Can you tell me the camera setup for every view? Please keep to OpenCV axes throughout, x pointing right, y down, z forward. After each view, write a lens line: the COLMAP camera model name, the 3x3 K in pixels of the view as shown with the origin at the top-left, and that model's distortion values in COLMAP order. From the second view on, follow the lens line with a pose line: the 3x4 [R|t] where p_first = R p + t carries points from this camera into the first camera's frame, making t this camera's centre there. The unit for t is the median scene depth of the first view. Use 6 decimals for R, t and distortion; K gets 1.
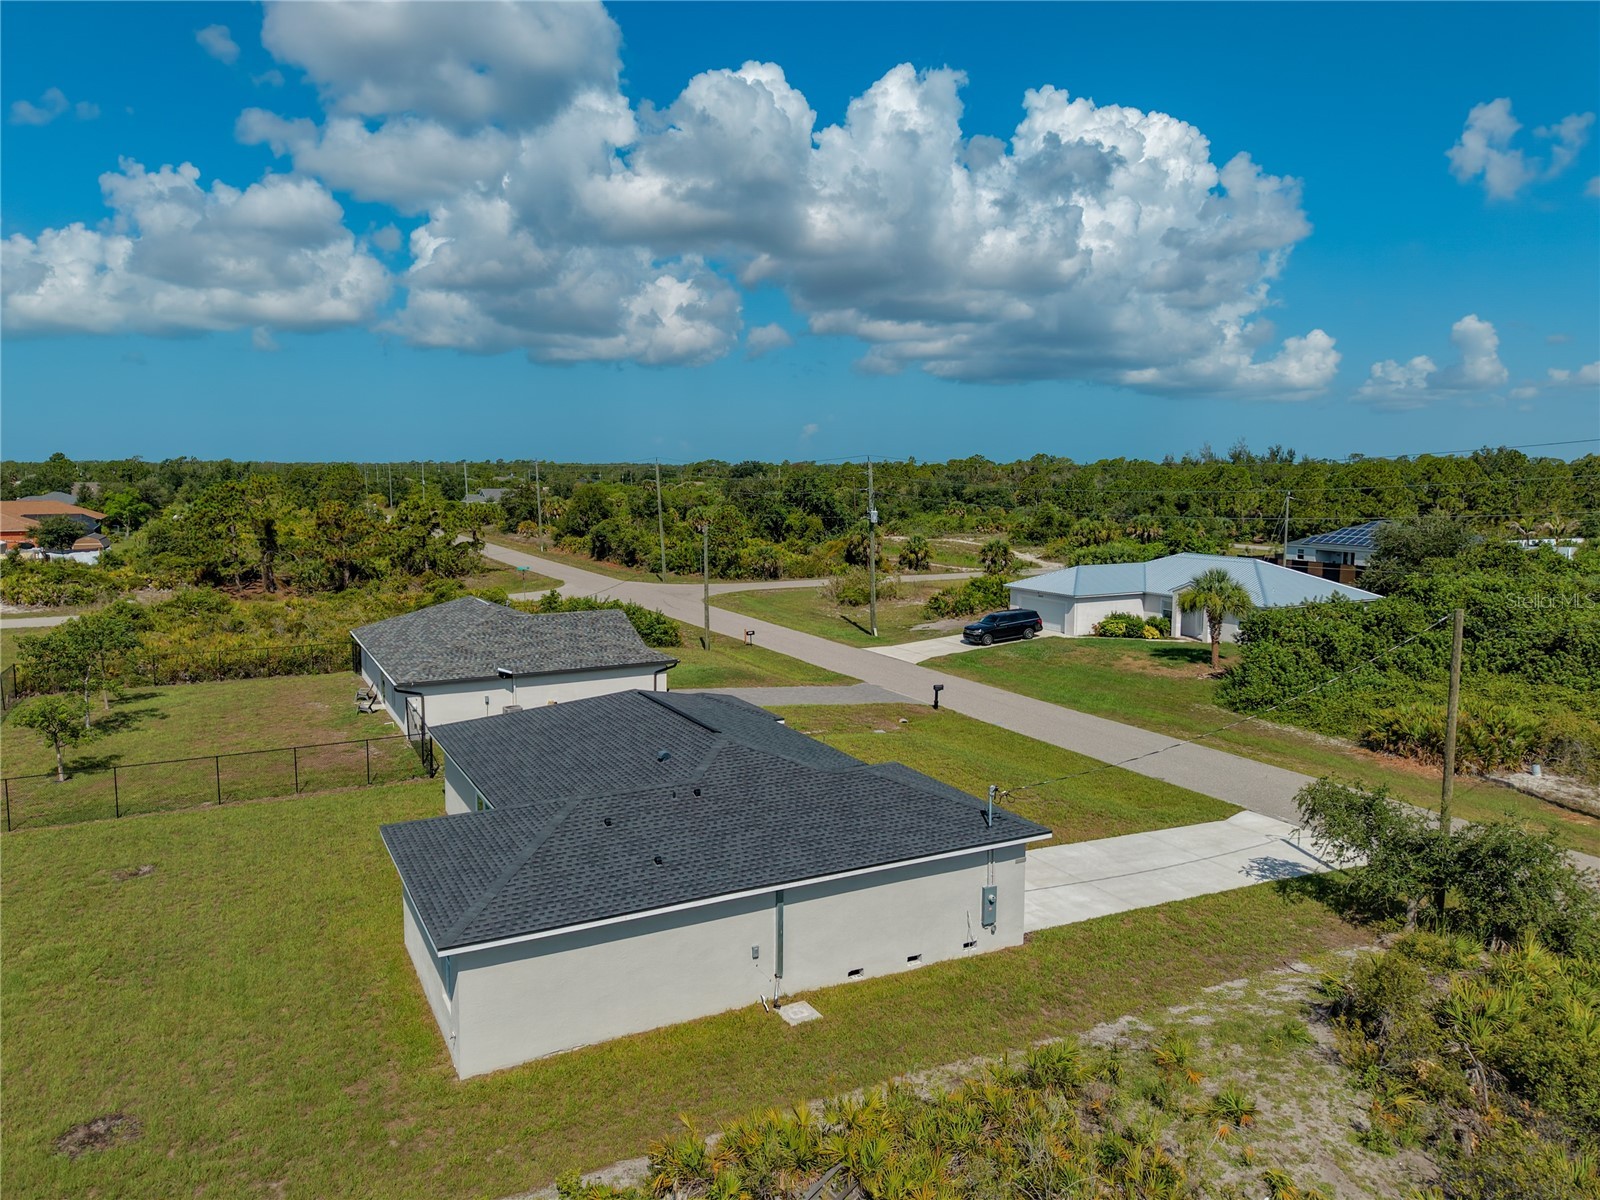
lens RADIAL K [[1089.7, 0, 765.7], [0, 1089.7, 596.3], [0, 0, 1]] dist [0.007039, -0.002286]
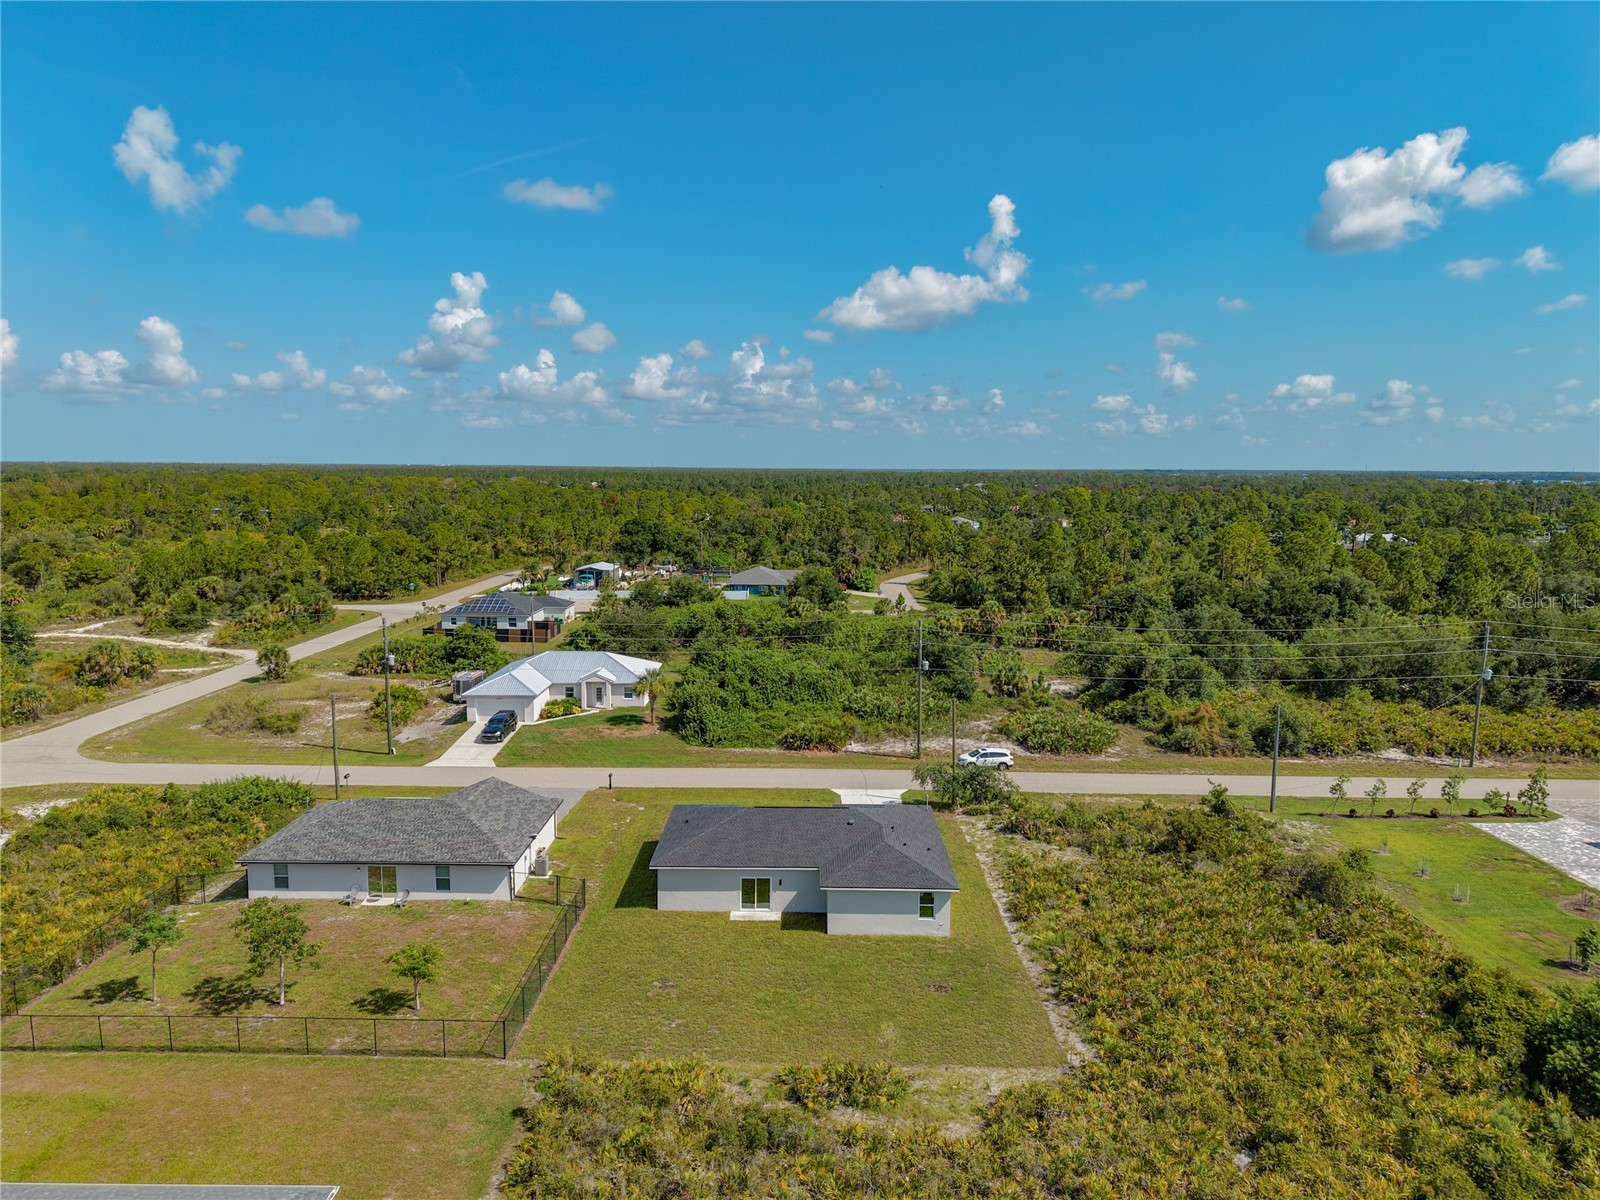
lens RADIAL K [[1087.6, 0, 798.8], [0, 1087.6, 576.2], [0, 0, 1]] dist [0.015786, -0.003981]
pose [[0.465336, -0.087152, 0.880833, -0.930858], [0.097922, 0.994101, 0.046628, -0.216025], [-0.879701, 0.064555, 0.471125, -0.025244]]
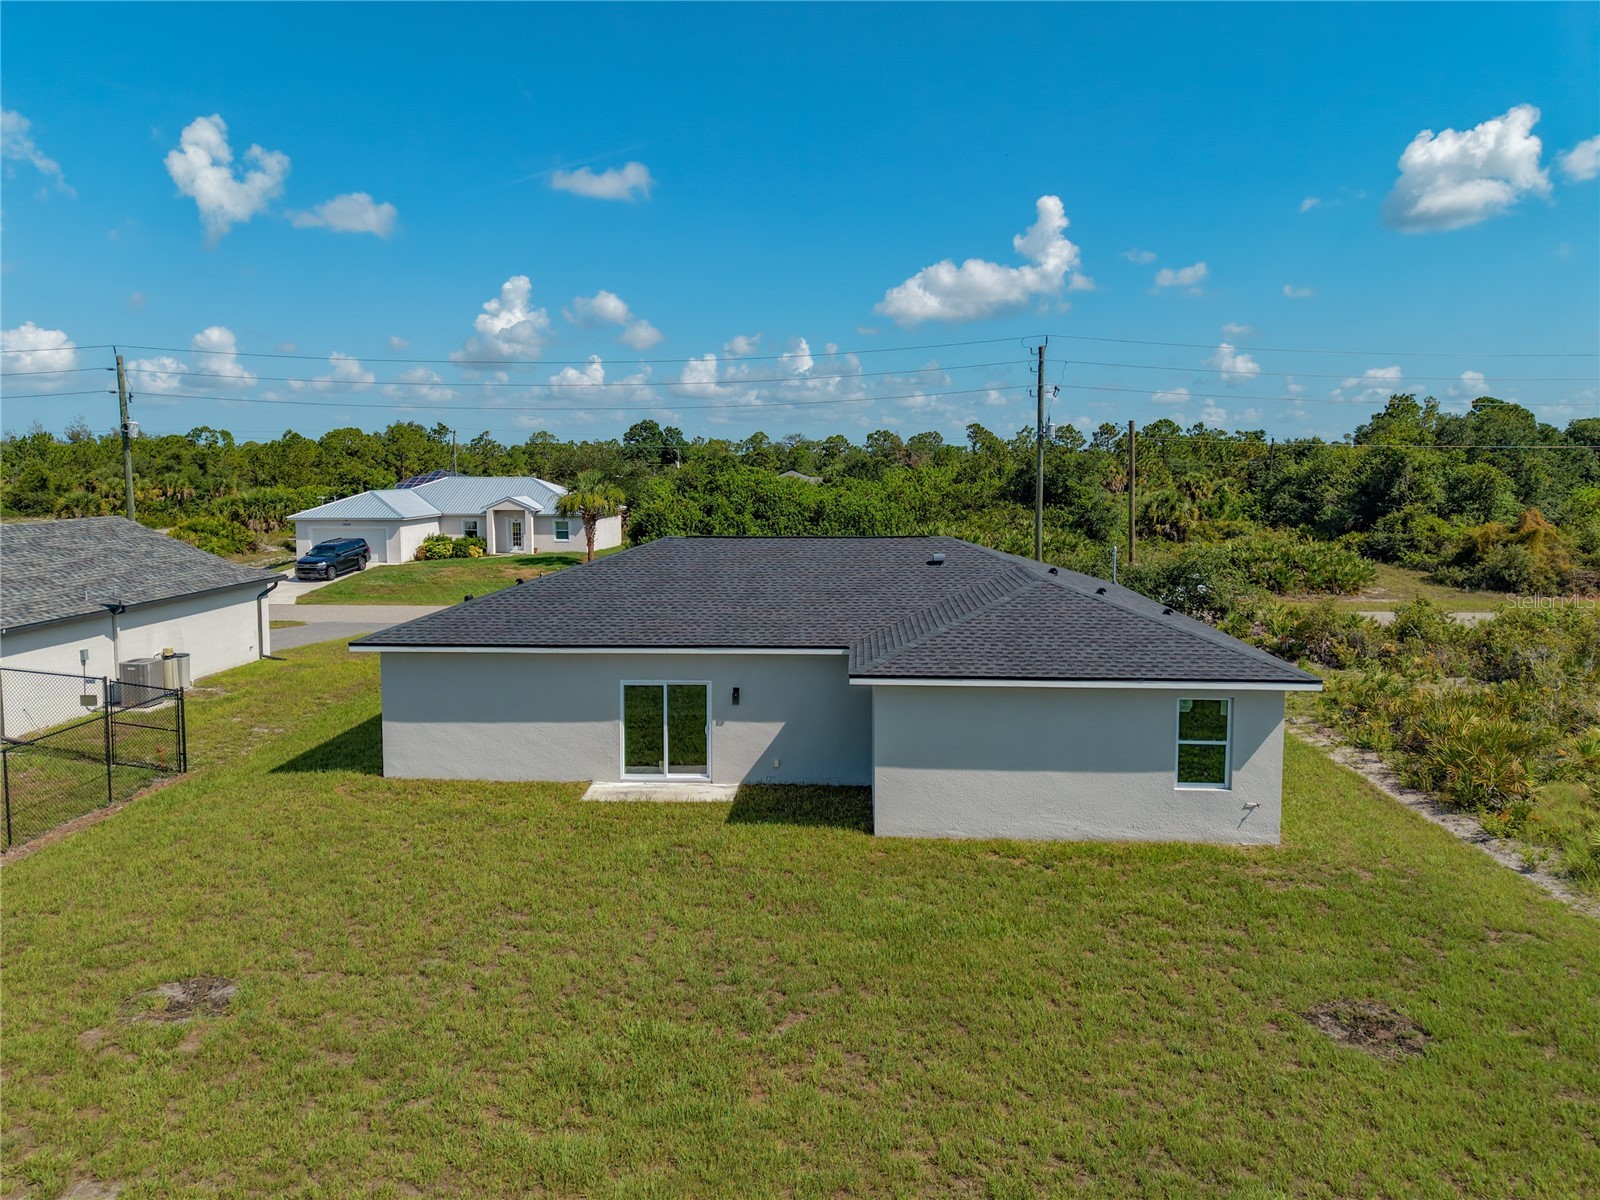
lens RADIAL K [[1102.1, 0, 798.2], [0, 1102.1, 570.7], [0, 0, 1]] dist [0.007747, -0.002427]
pose [[0.504555, -0.086276, 0.859058, -0.387358], [0.104402, 0.993790, 0.038488, 0.047247], [-0.857044, 0.070268, 0.510429, 0.271488]]
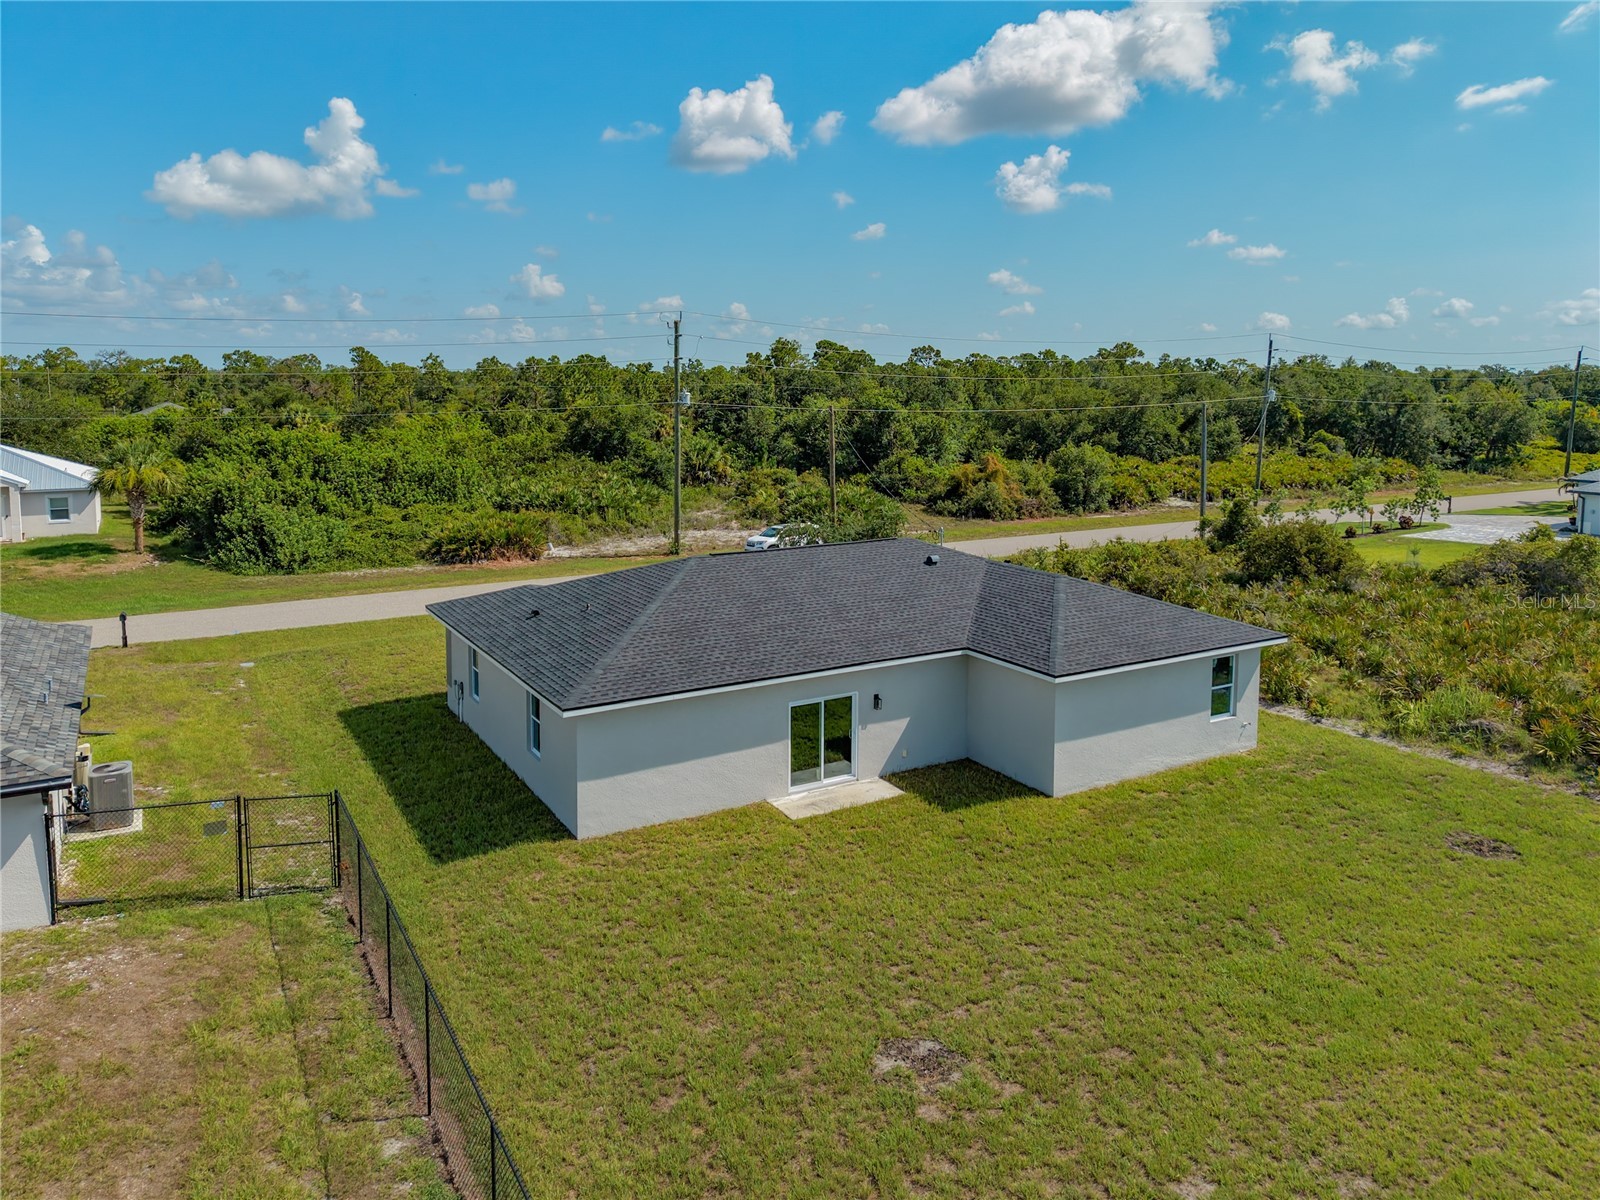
lens RADIAL K [[1102.7, 0, 793.1], [0, 1102.7, 516.3], [0, 0, 1]] dist [0.049773, -0.065325]
pose [[-0.062574, -0.124495, 0.990245, -0.485012], [0.112991, 0.984927, 0.130966, -0.020893], [-0.991624, 0.120084, -0.047565, 0.496397]]
